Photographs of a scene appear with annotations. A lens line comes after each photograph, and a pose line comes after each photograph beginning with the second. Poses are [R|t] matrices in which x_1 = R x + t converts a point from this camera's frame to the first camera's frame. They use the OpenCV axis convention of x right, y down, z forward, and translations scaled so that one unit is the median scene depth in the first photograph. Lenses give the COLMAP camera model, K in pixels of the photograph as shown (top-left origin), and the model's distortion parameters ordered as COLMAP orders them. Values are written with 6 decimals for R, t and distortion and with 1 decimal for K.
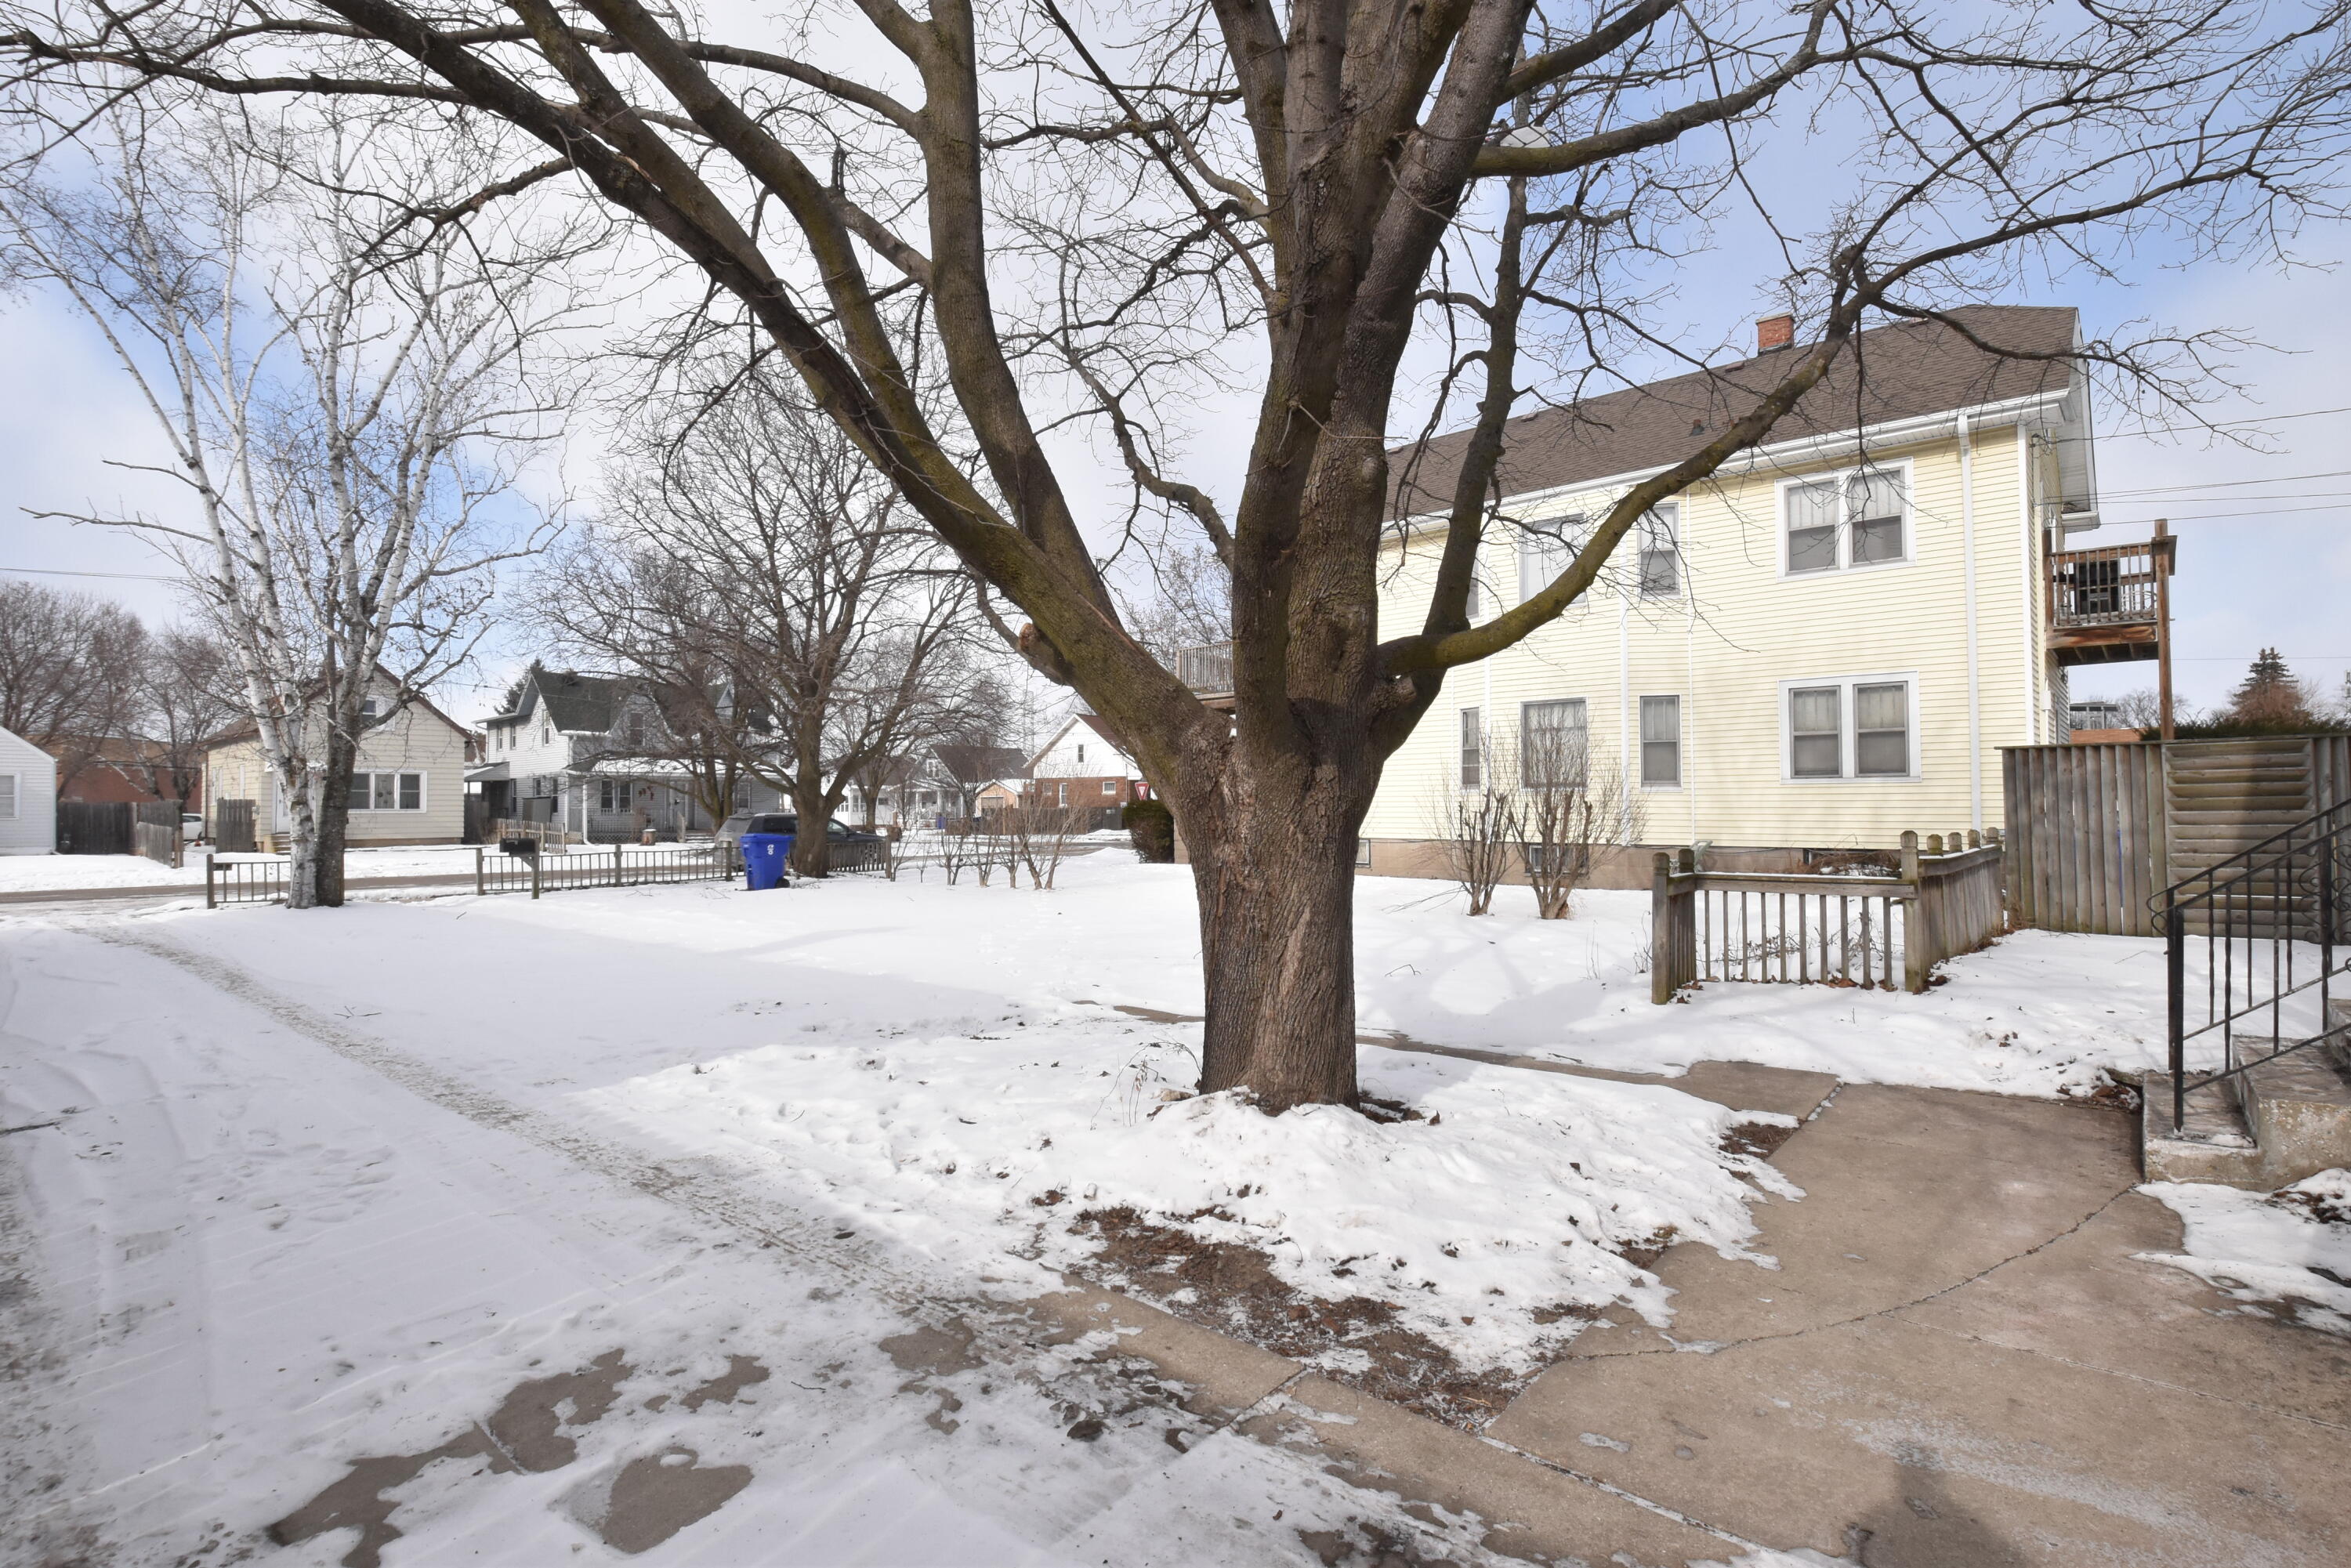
lens RADIAL K [[1132.7, 0, 1170.5], [0, 1132.7, 781.2], [0, 0, 1]] dist [-0.020636, -0.003543]
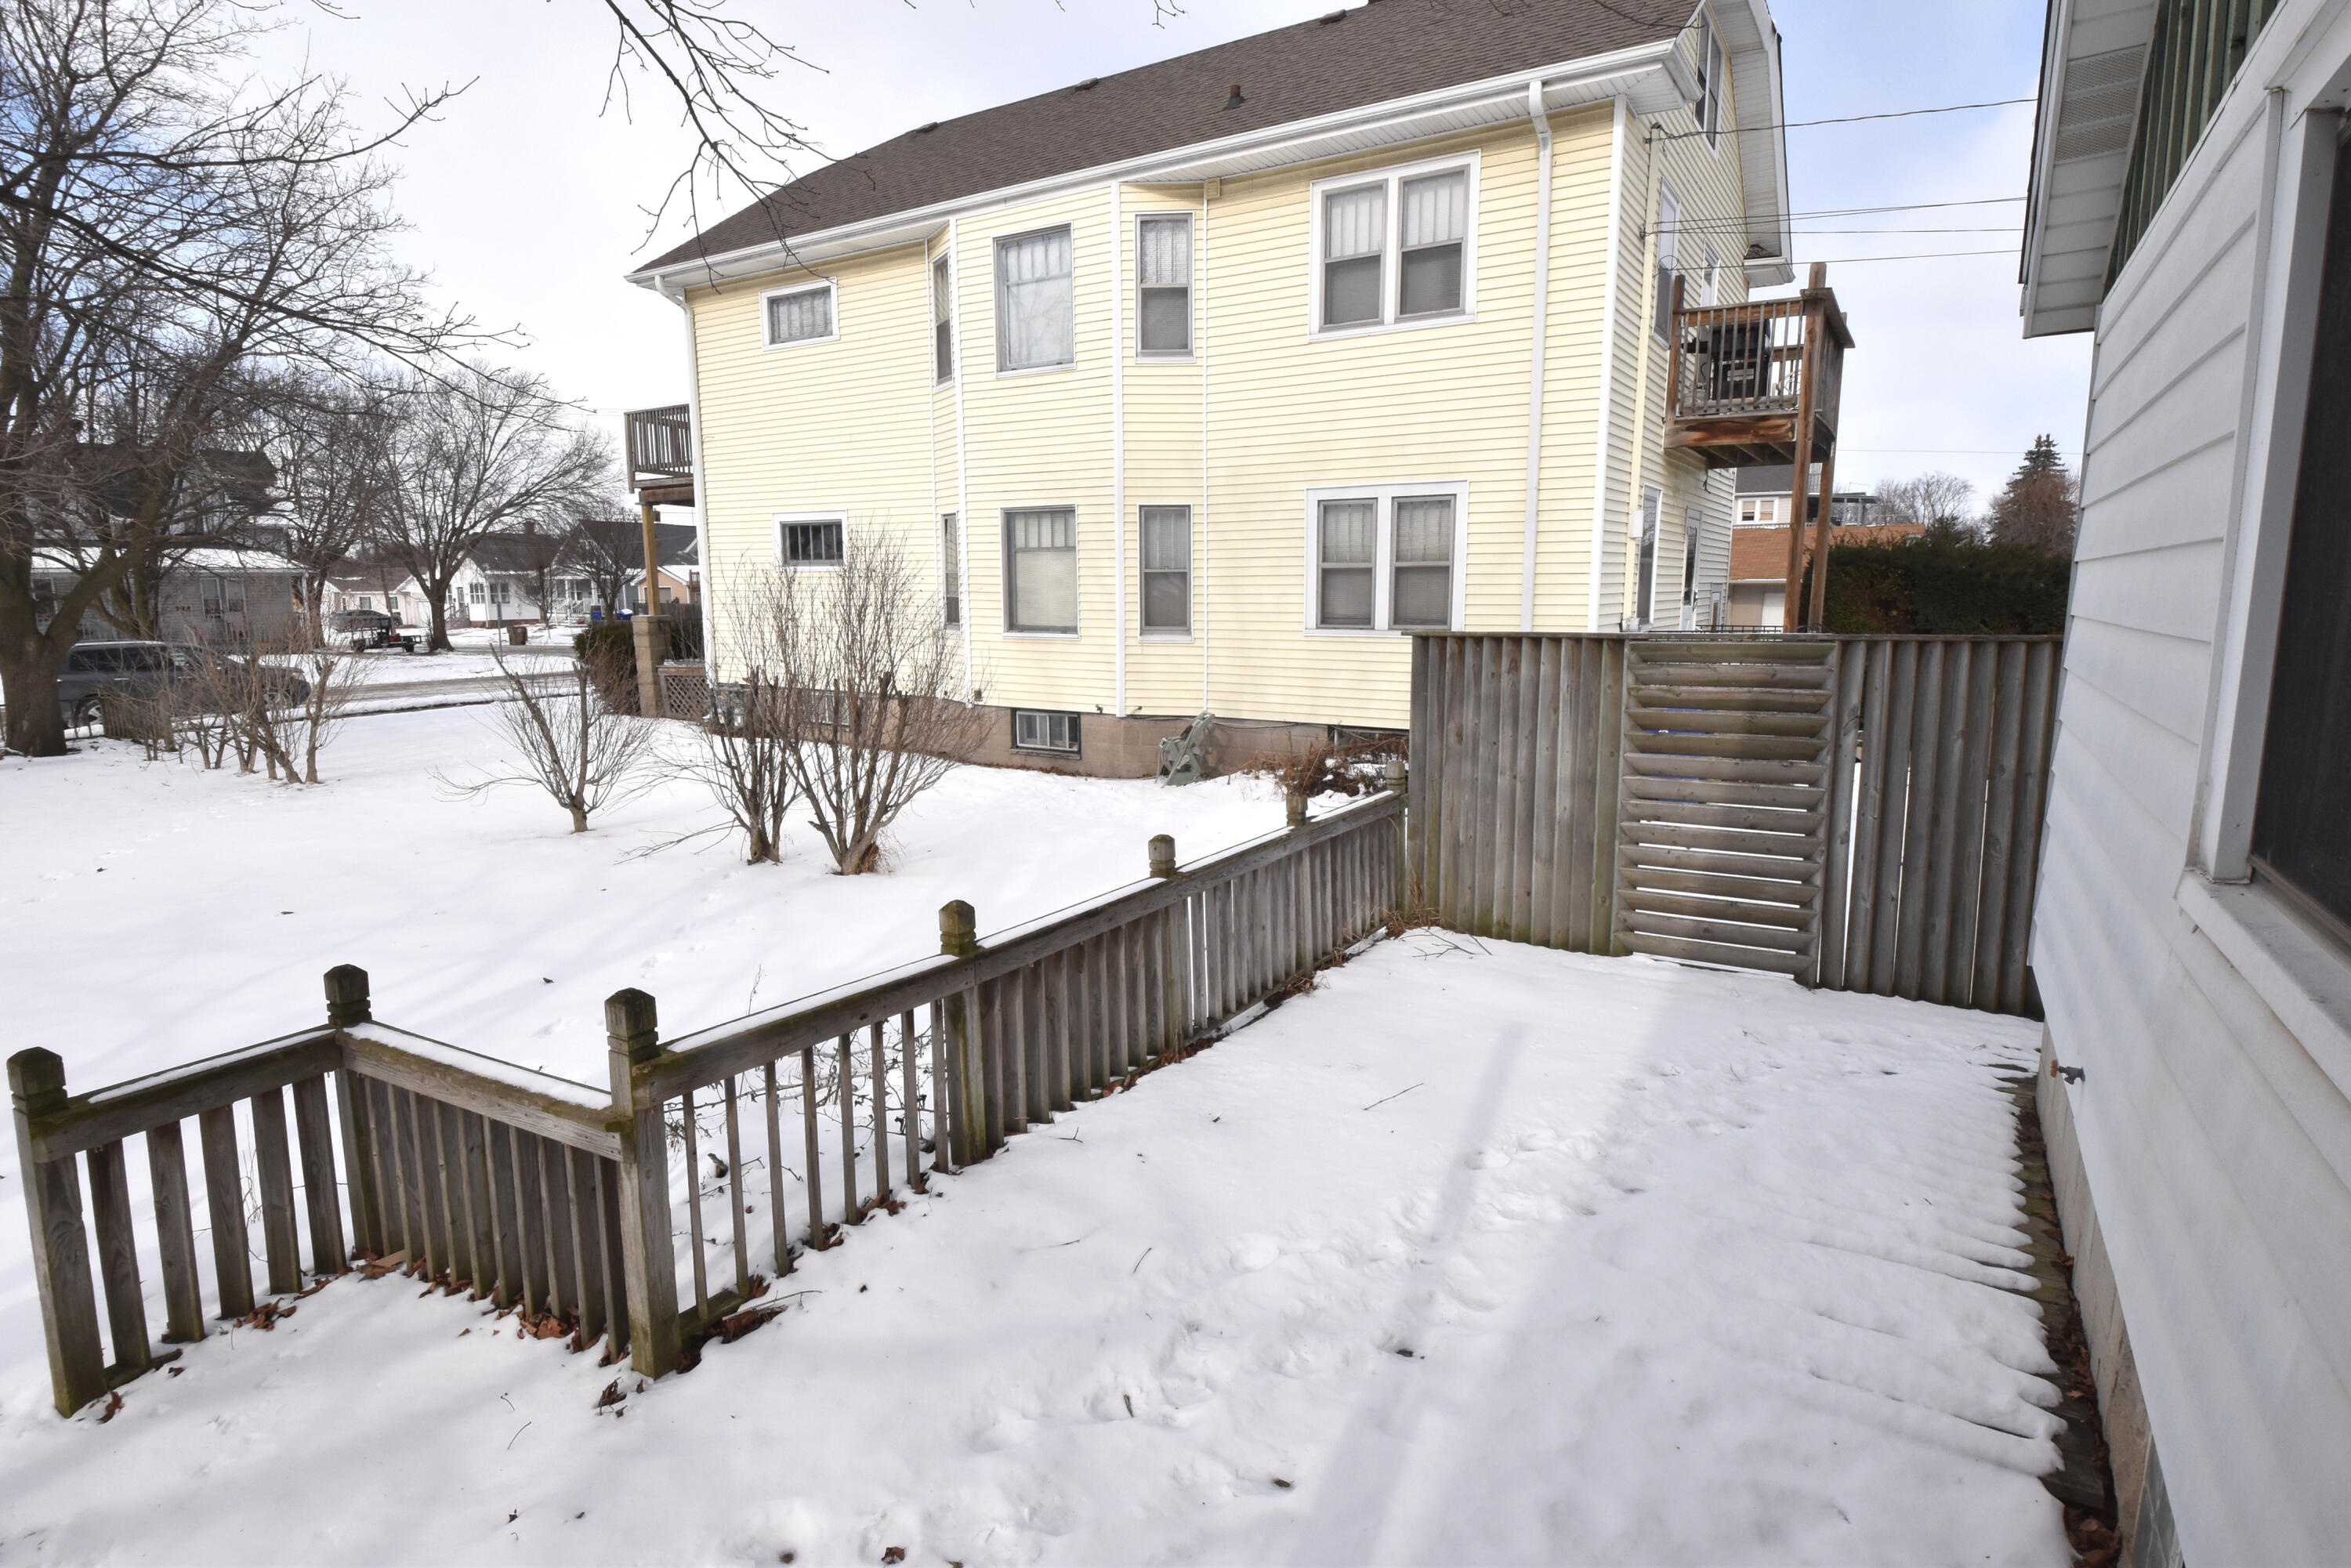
lens RADIAL K [[1196.5, 0, 1195.2], [0, 1196.5, 776.4], [0, 0, 1]] dist [-0.004970, -0.010680]
pose [[0.986693, -0.025130, 0.160643, 0.361335], [-0.004503, 0.983382, 0.181494, -0.049167], [-0.162535, -0.179802, 0.970182, 0.261916]]
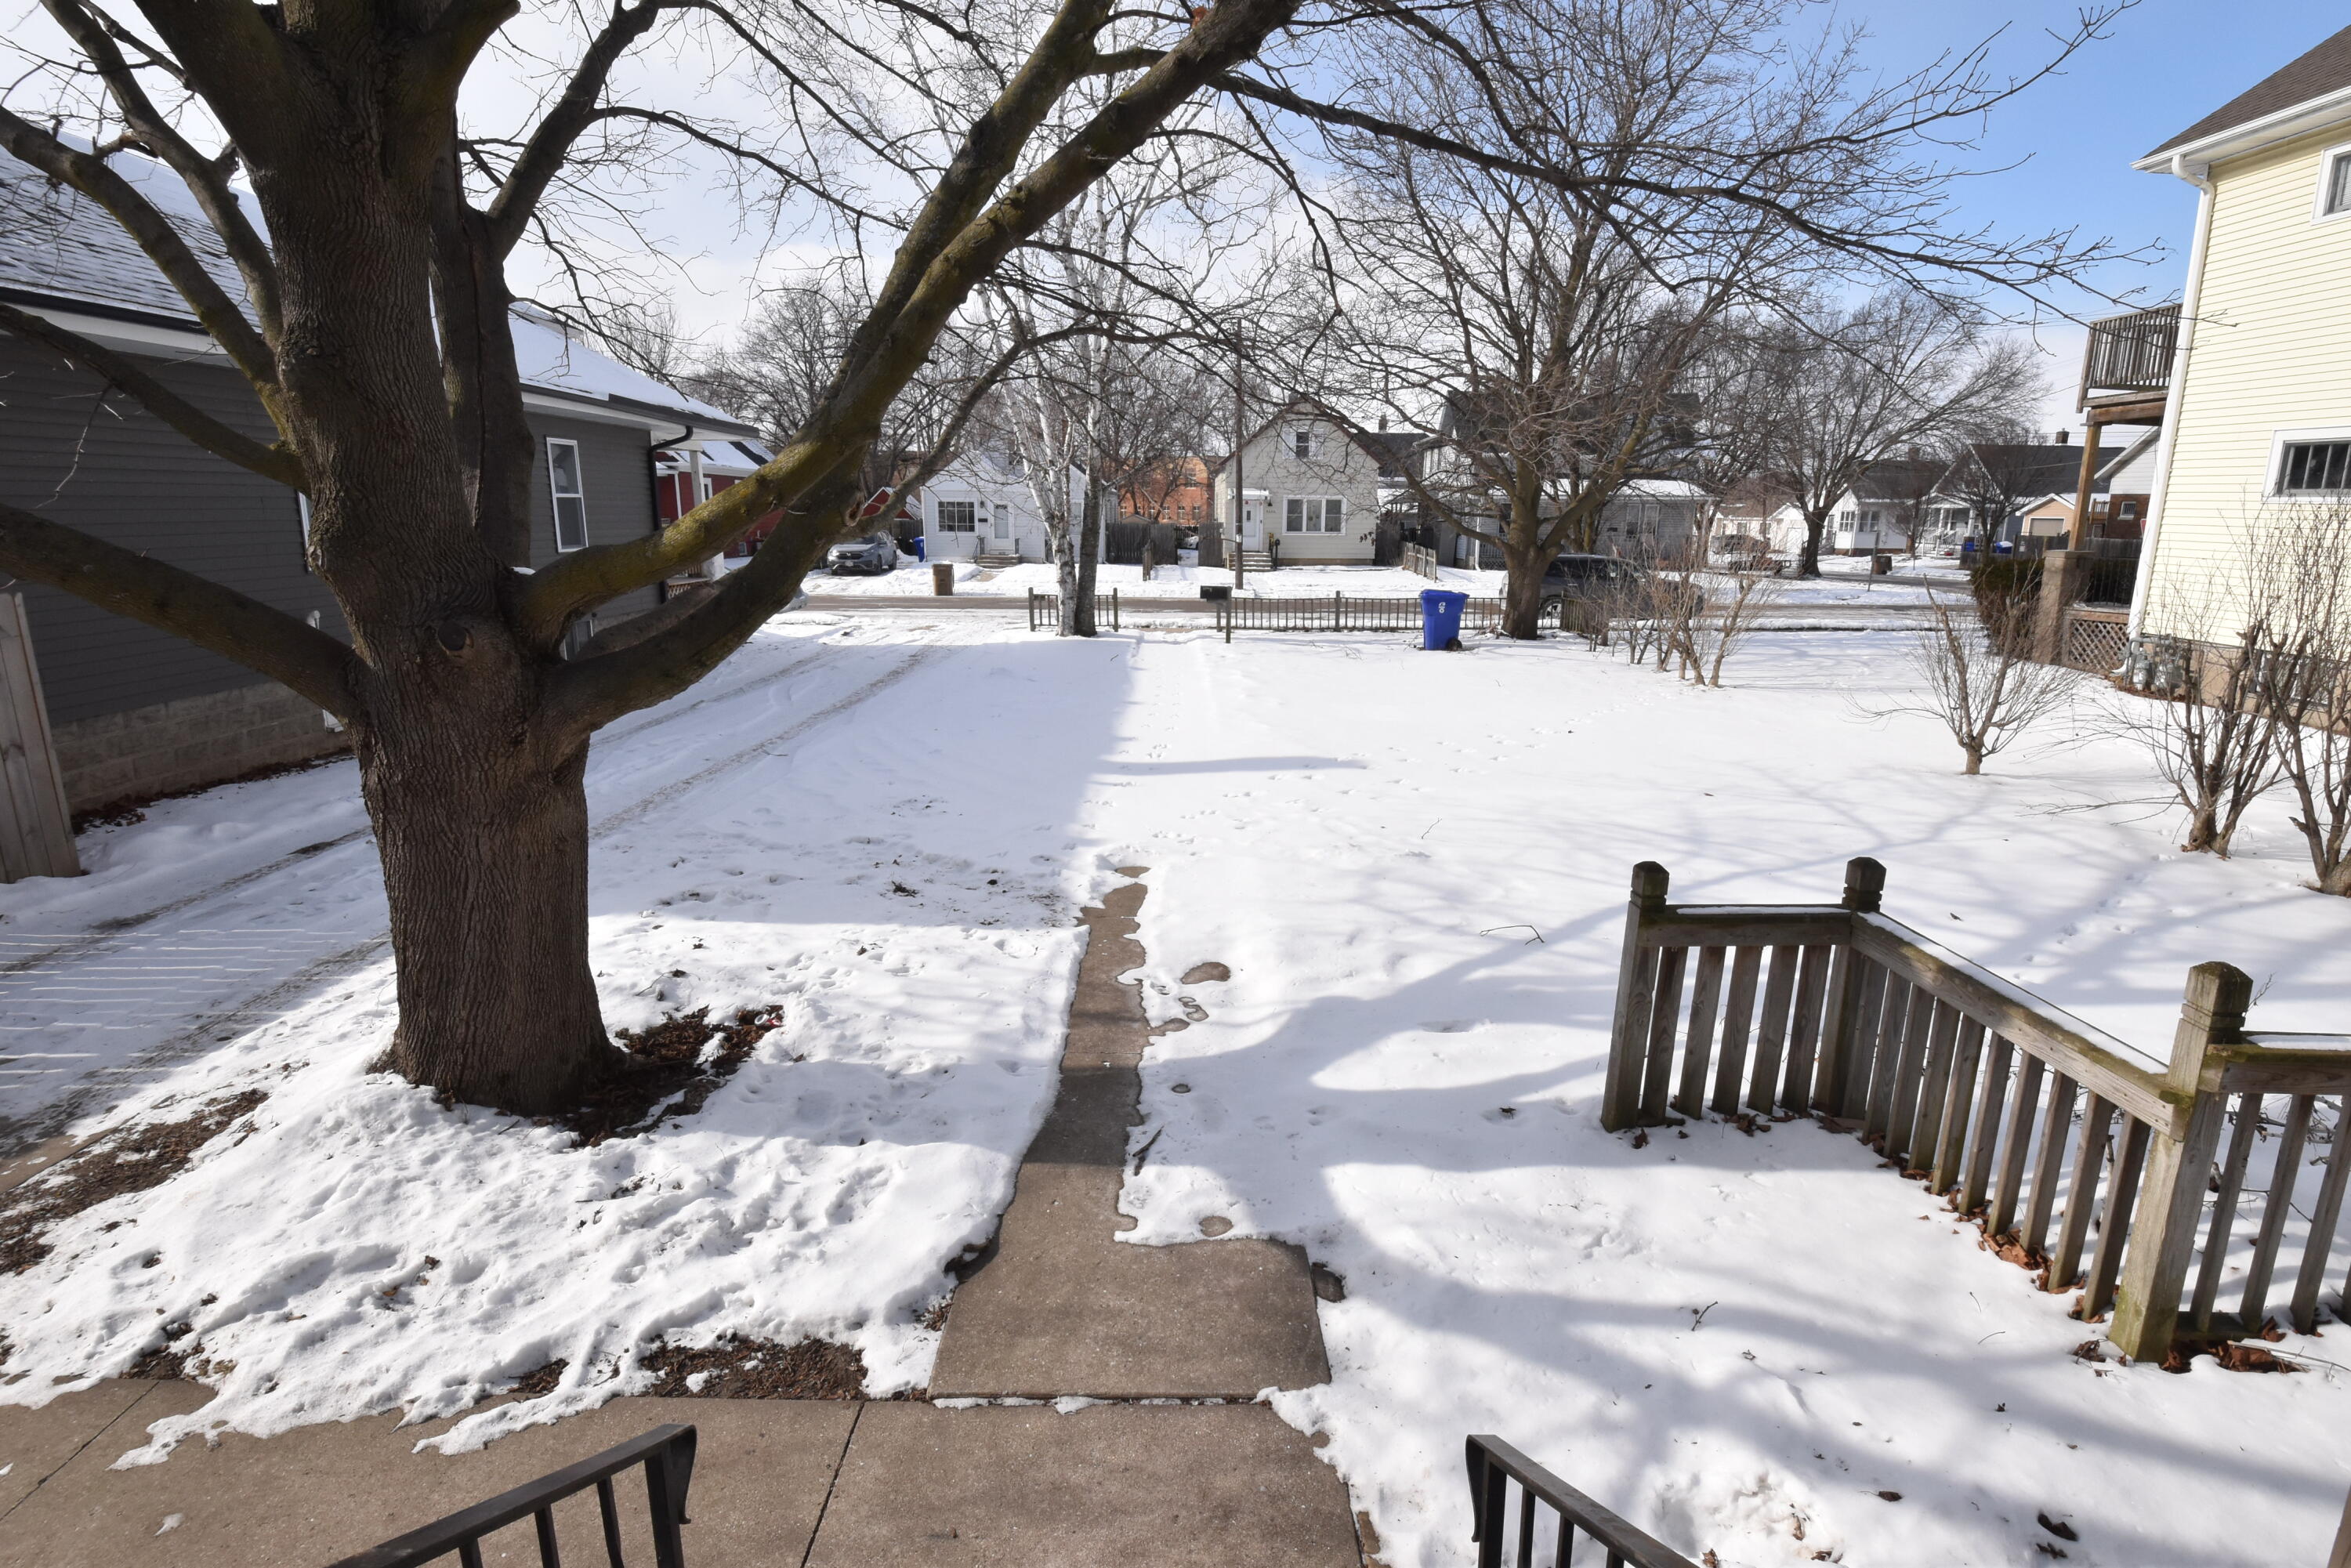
lens RADIAL K [[1196.5, 0, 1183.0], [0, 1196.5, 778.8], [0, 0, 1]] dist [-0.004970, -0.010680]
pose [[0.652707, 0.175505, -0.737002, 0.324529], [0.008314, 0.971080, 0.238610, -0.050379], [0.757565, -0.161870, 0.632371, 0.231126]]
